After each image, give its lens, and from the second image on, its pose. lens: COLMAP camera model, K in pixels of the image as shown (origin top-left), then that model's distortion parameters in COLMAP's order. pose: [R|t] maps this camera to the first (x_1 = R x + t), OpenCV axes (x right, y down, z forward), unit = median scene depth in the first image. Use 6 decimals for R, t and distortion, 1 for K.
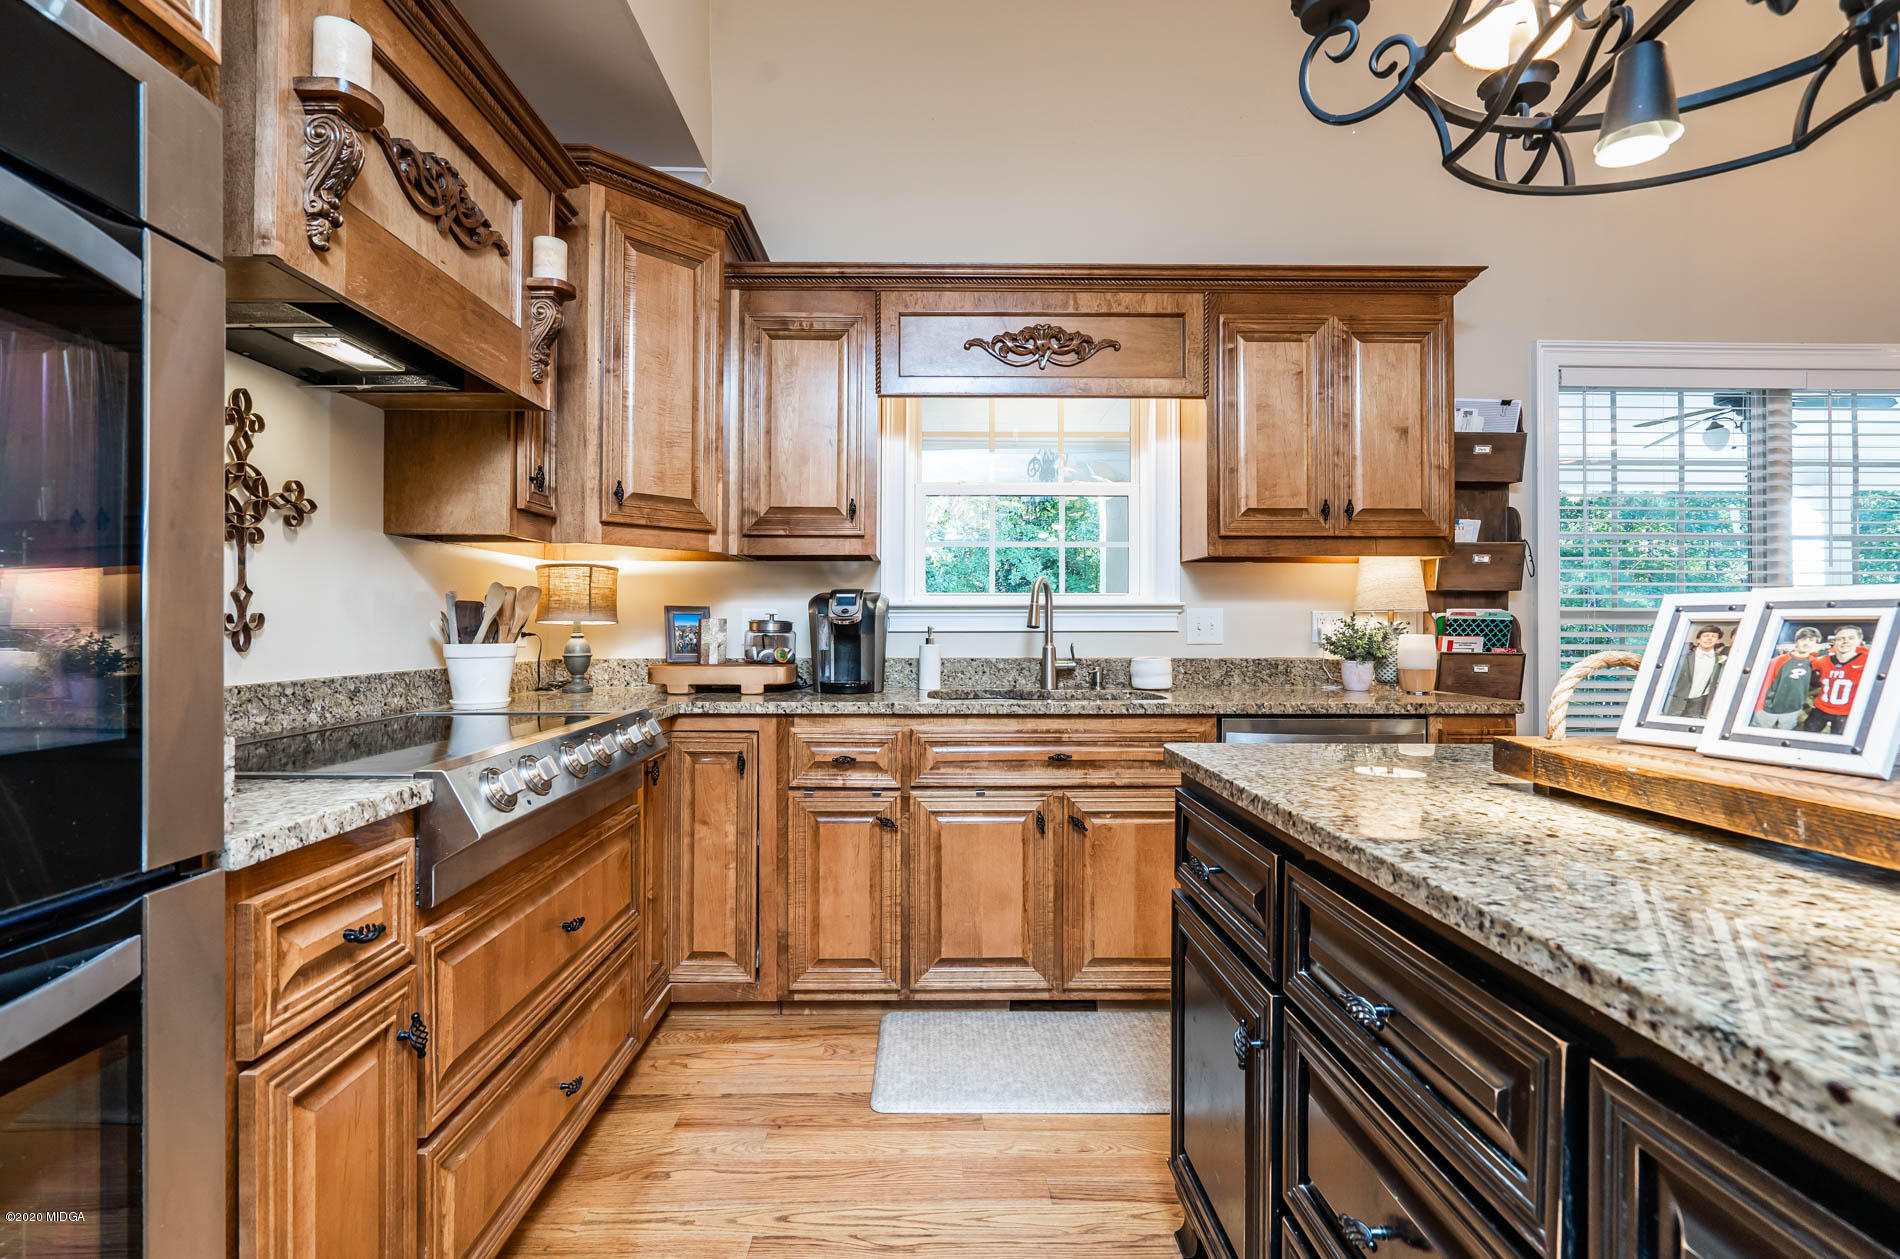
lens RADIAL K [[868.1, 0, 947.3], [0, 868.1, 631.7], [0, 0, 1]] dist [0.001860, 0.000034]
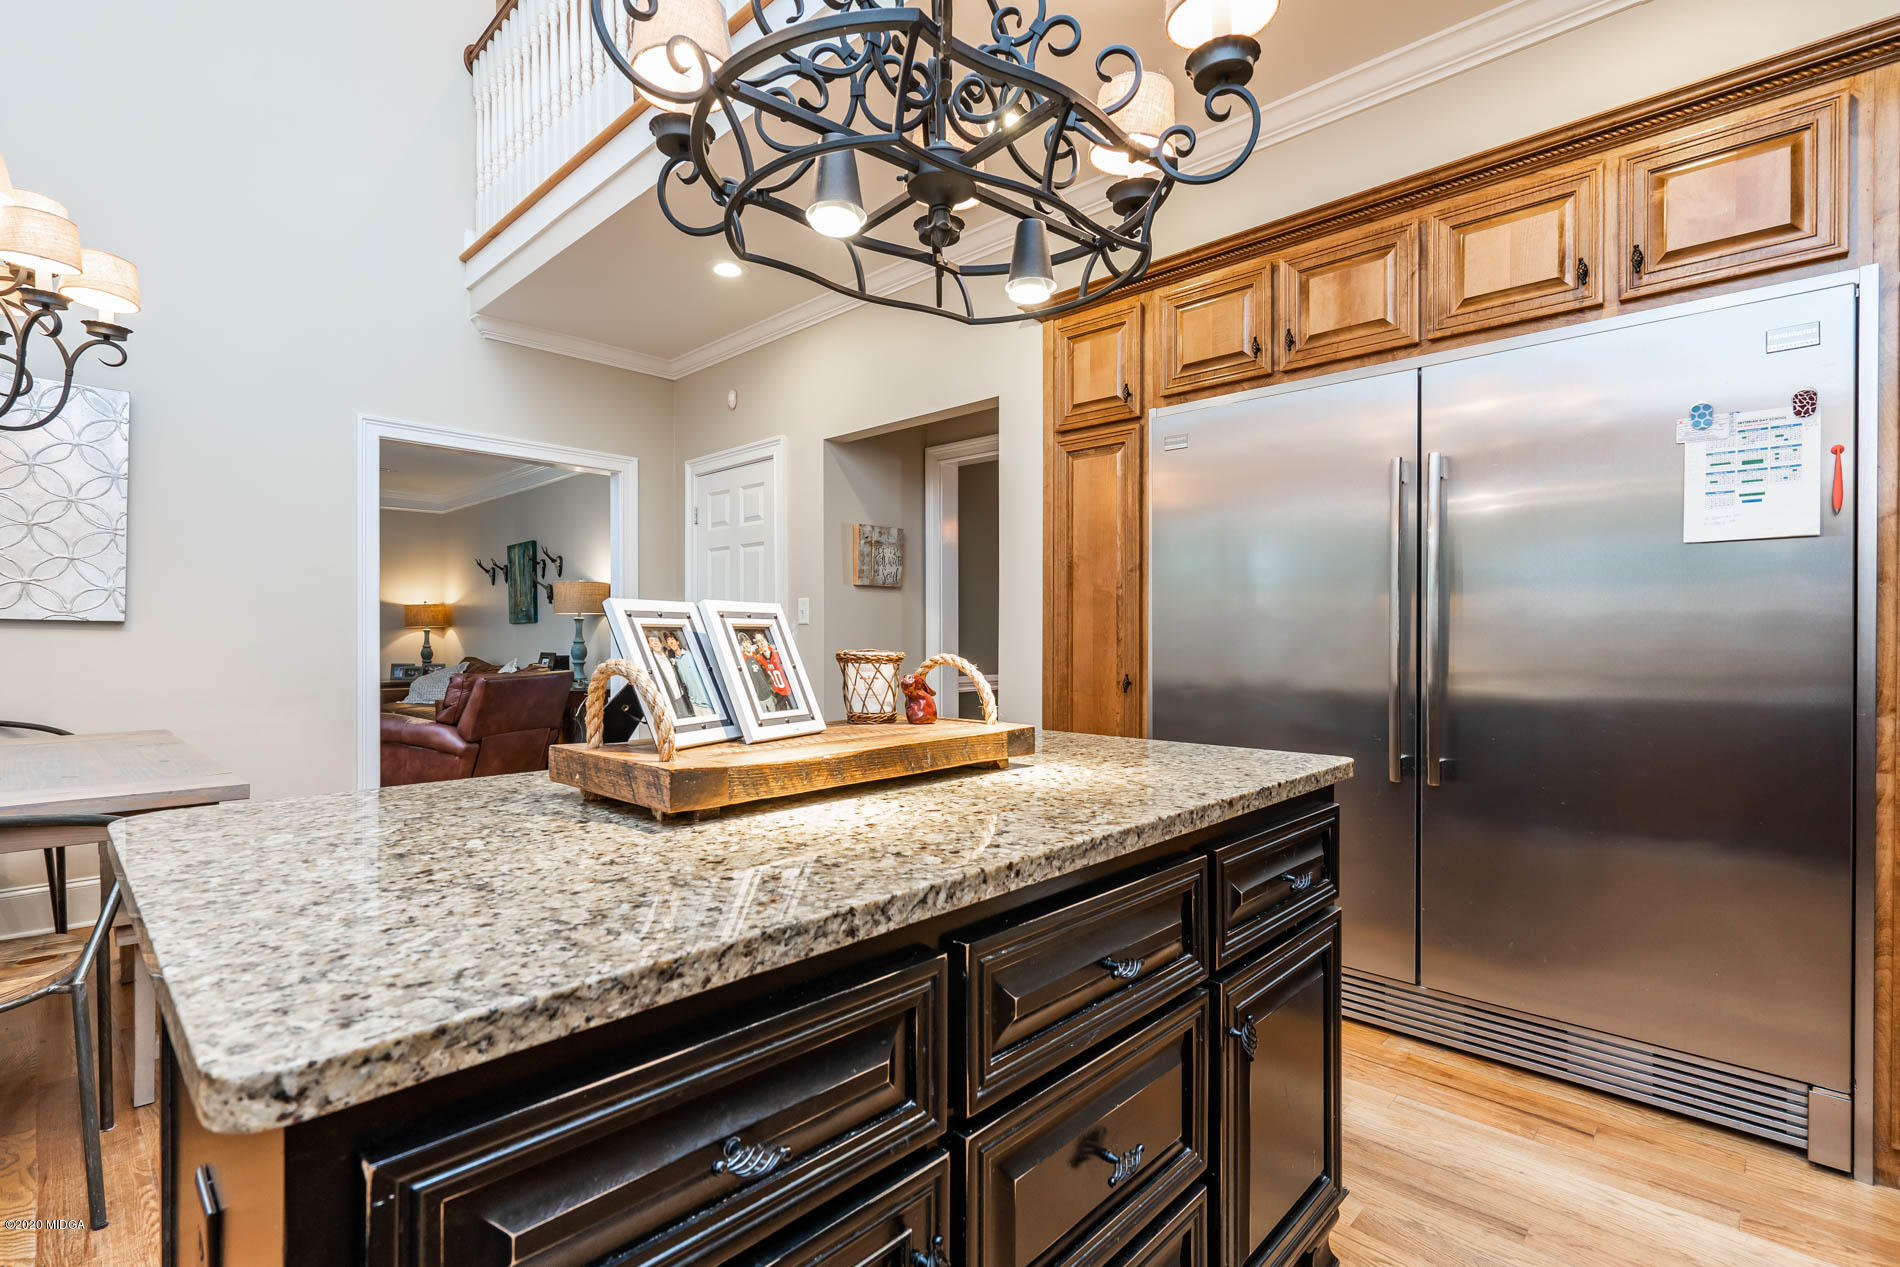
lens RADIAL K [[868.1, 0, 950.7], [0, 868.1, 638.3], [0, 0, 1]] dist [0.001860, 0.000034]
pose [[-0.708805, -0.004379, 0.705391, -0.139284], [-0.001617, 0.999988, 0.004582, -0.003247], [-0.705402, 0.002107, -0.708804, 1.715116]]
